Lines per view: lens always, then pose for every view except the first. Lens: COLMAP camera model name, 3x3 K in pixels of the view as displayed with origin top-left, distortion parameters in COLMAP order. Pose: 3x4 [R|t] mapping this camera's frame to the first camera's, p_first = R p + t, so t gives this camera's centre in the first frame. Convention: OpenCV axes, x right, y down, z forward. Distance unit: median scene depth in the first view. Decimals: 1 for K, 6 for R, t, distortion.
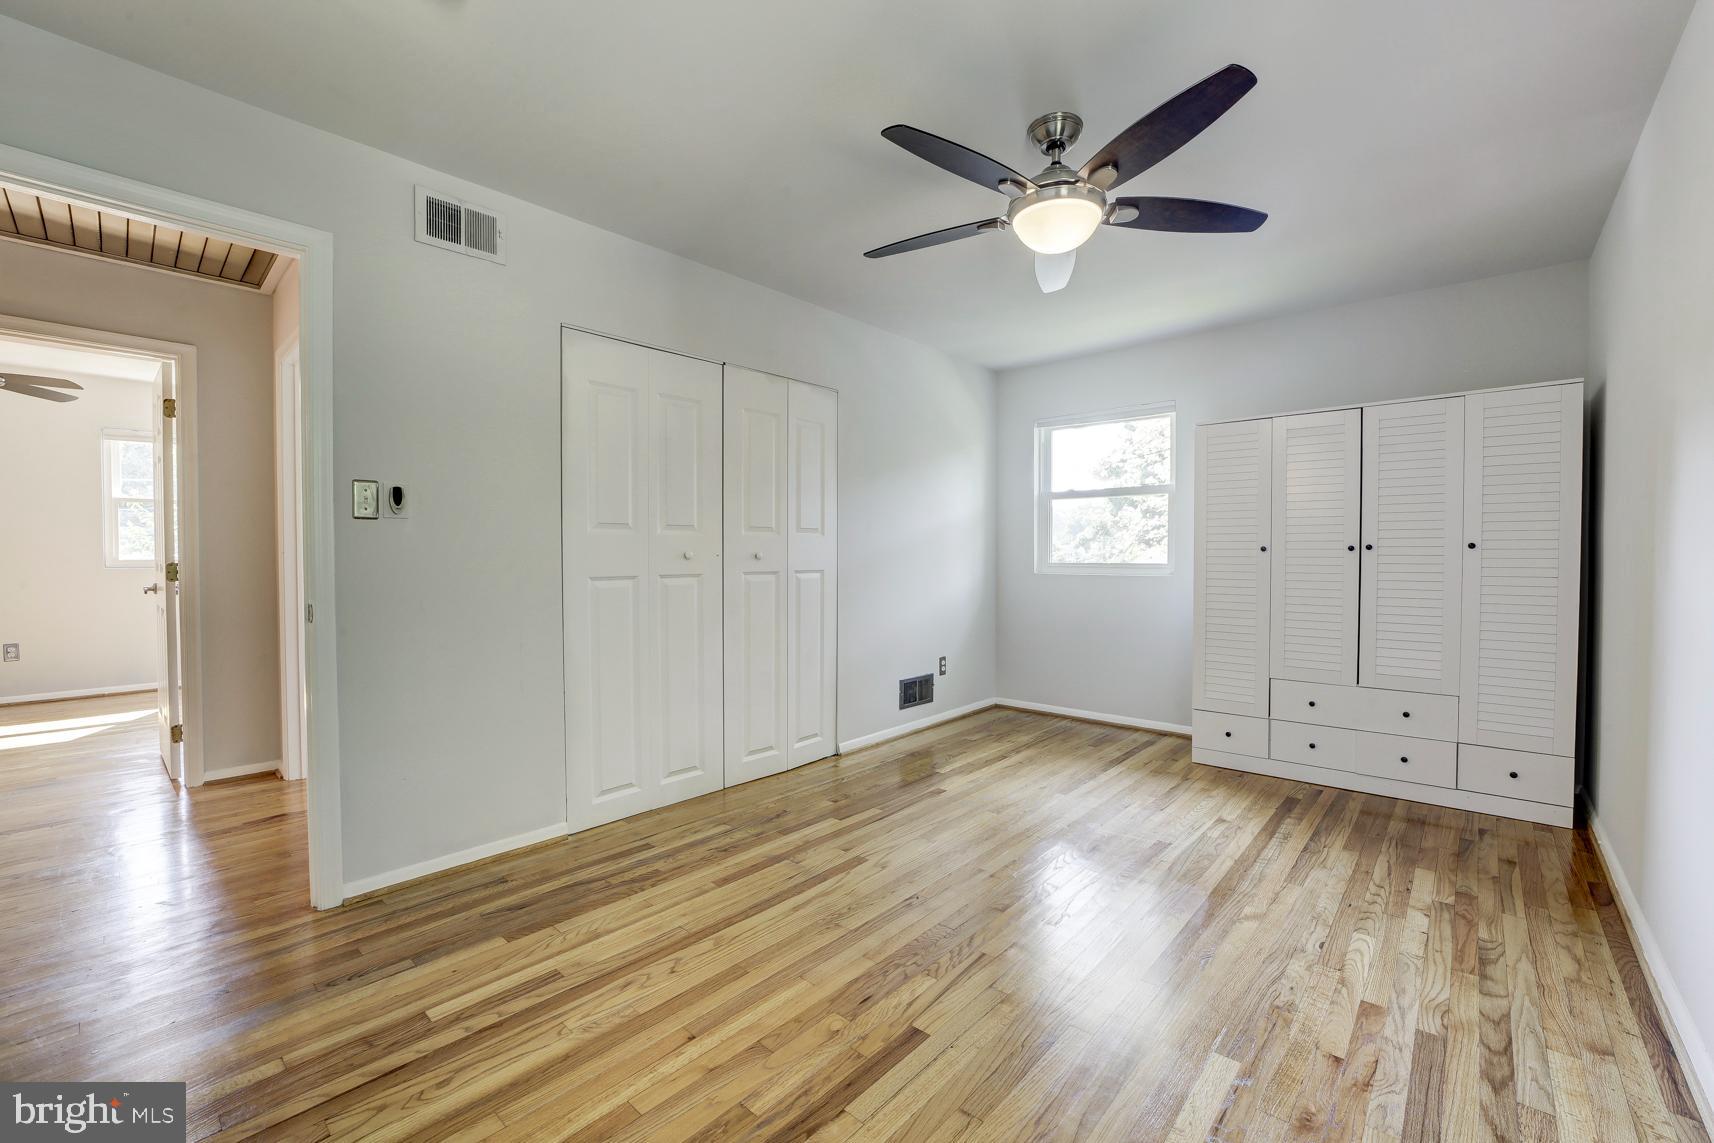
lens RADIAL K [[688.9, 0, 916.4], [0, 688.9, 570.2], [0, 0, 1]] dist [-0.018213, 0.000086]
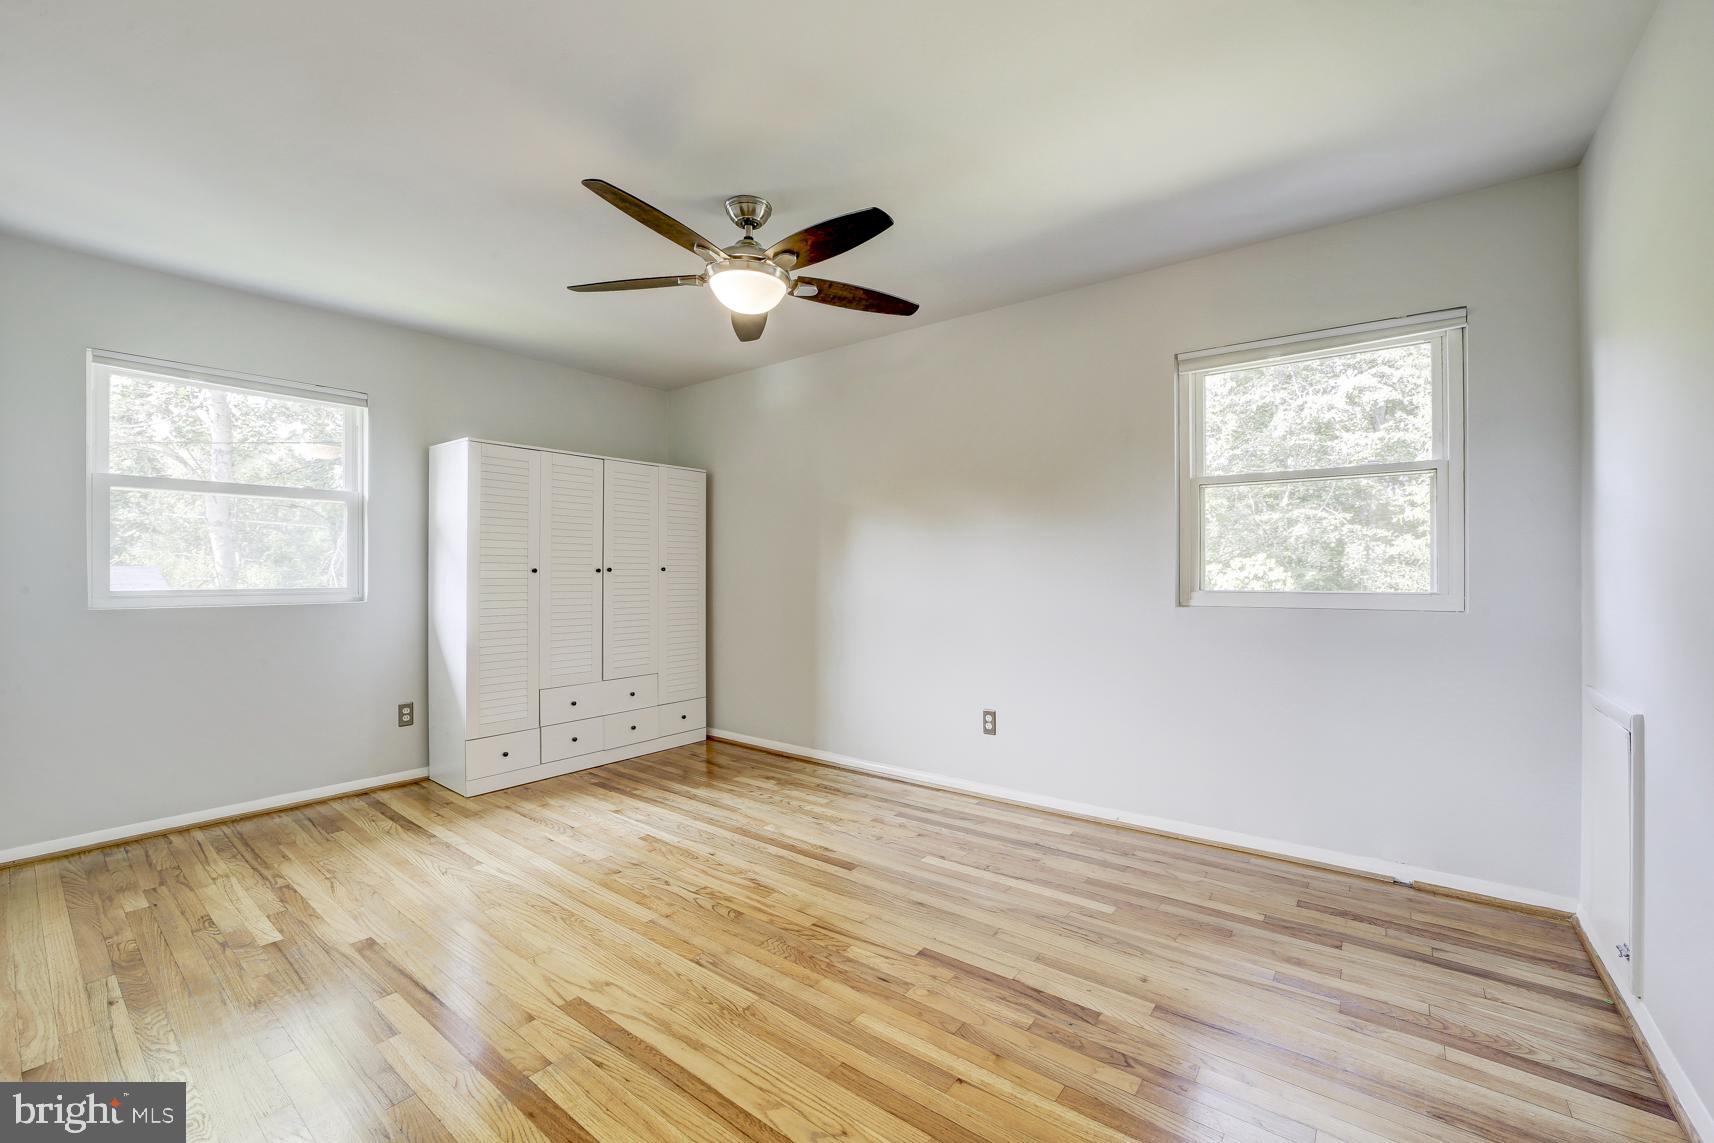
lens RADIAL K [[686.1, 0, 857.0], [0, 686.1, 571.5], [0, 0, 1]] dist [-0.019123, 0.000370]
pose [[-0.021262, 0.006352, 0.999754, -0.824261], [0.022495, 0.999730, -0.005873, -0.016593], [-0.999521, 0.022365, -0.021399, 0.737998]]
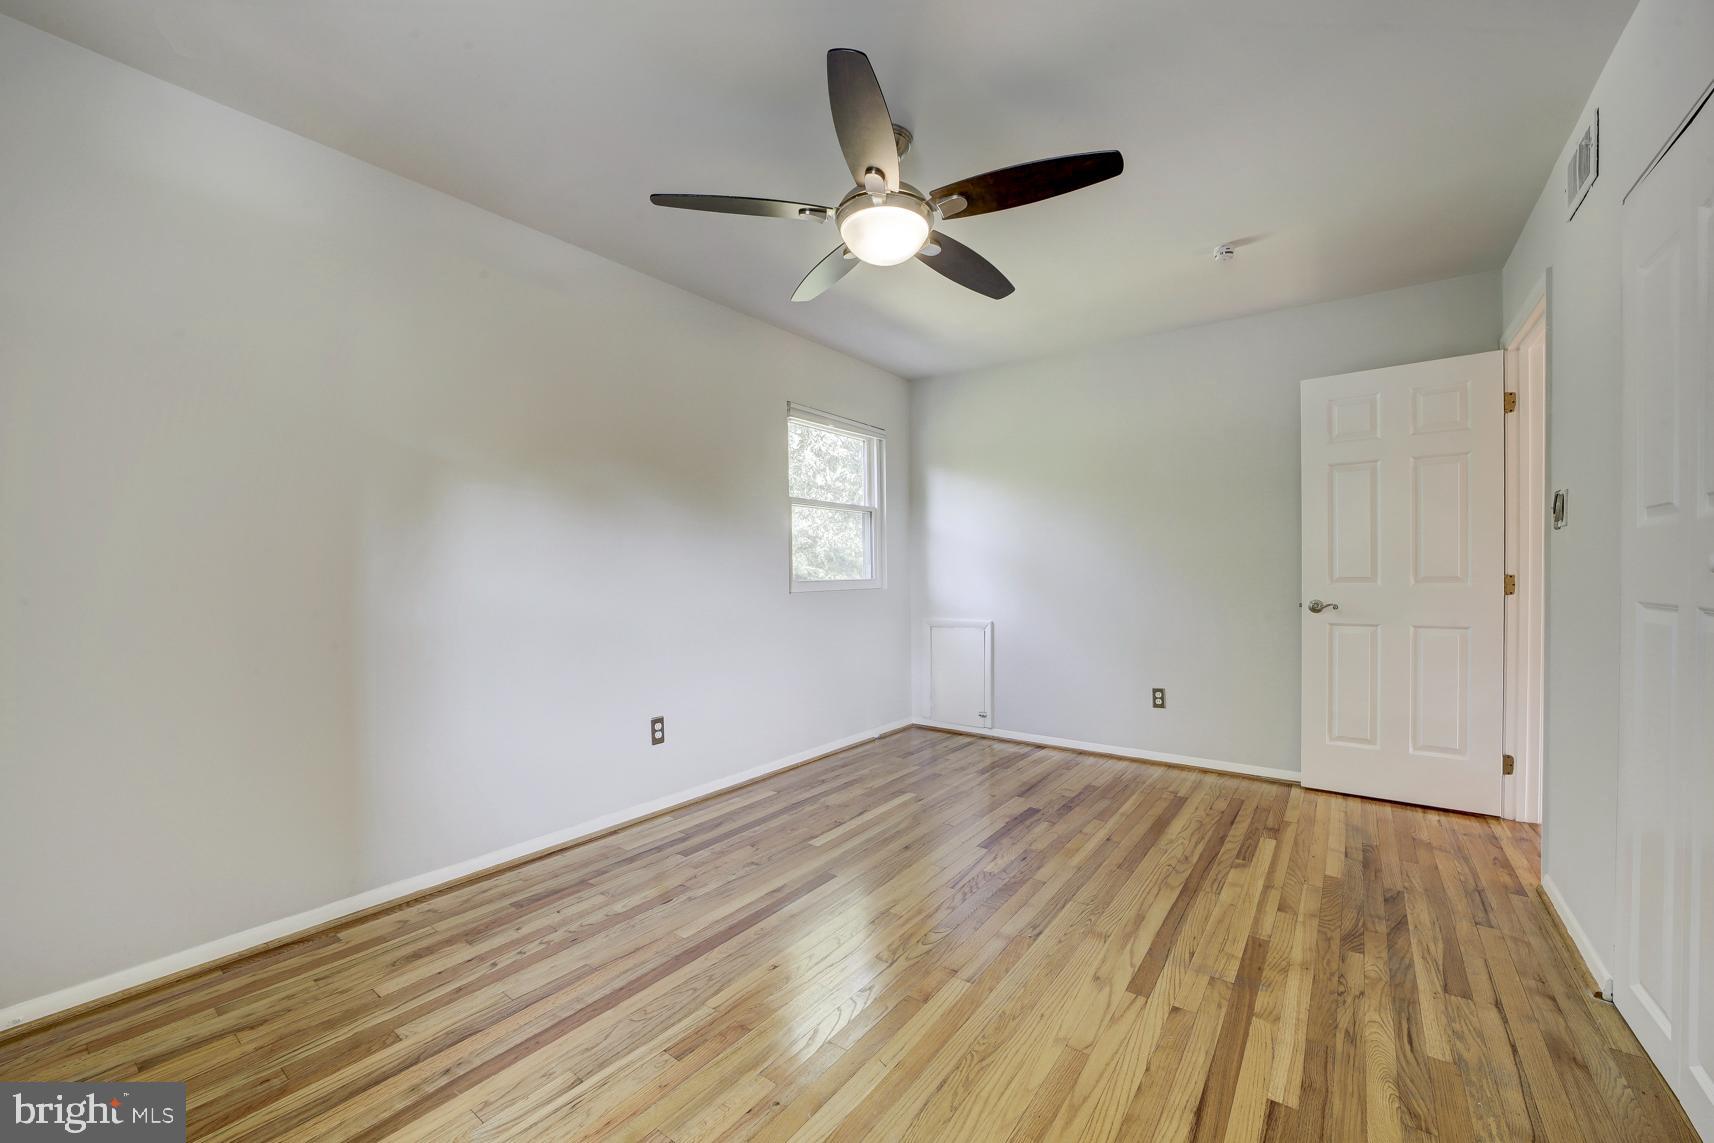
lens RADIAL K [[680.5, 0, 883.5], [0, 680.5, 602.8], [0, 0, 1]] dist [-0.014329, 0.000211]
pose [[-0.997809, 0.007257, -0.065759, 0.236737], [0.003025, 0.997931, 0.064222, -0.030978], [0.066089, 0.063882, -0.995767, 1.726113]]
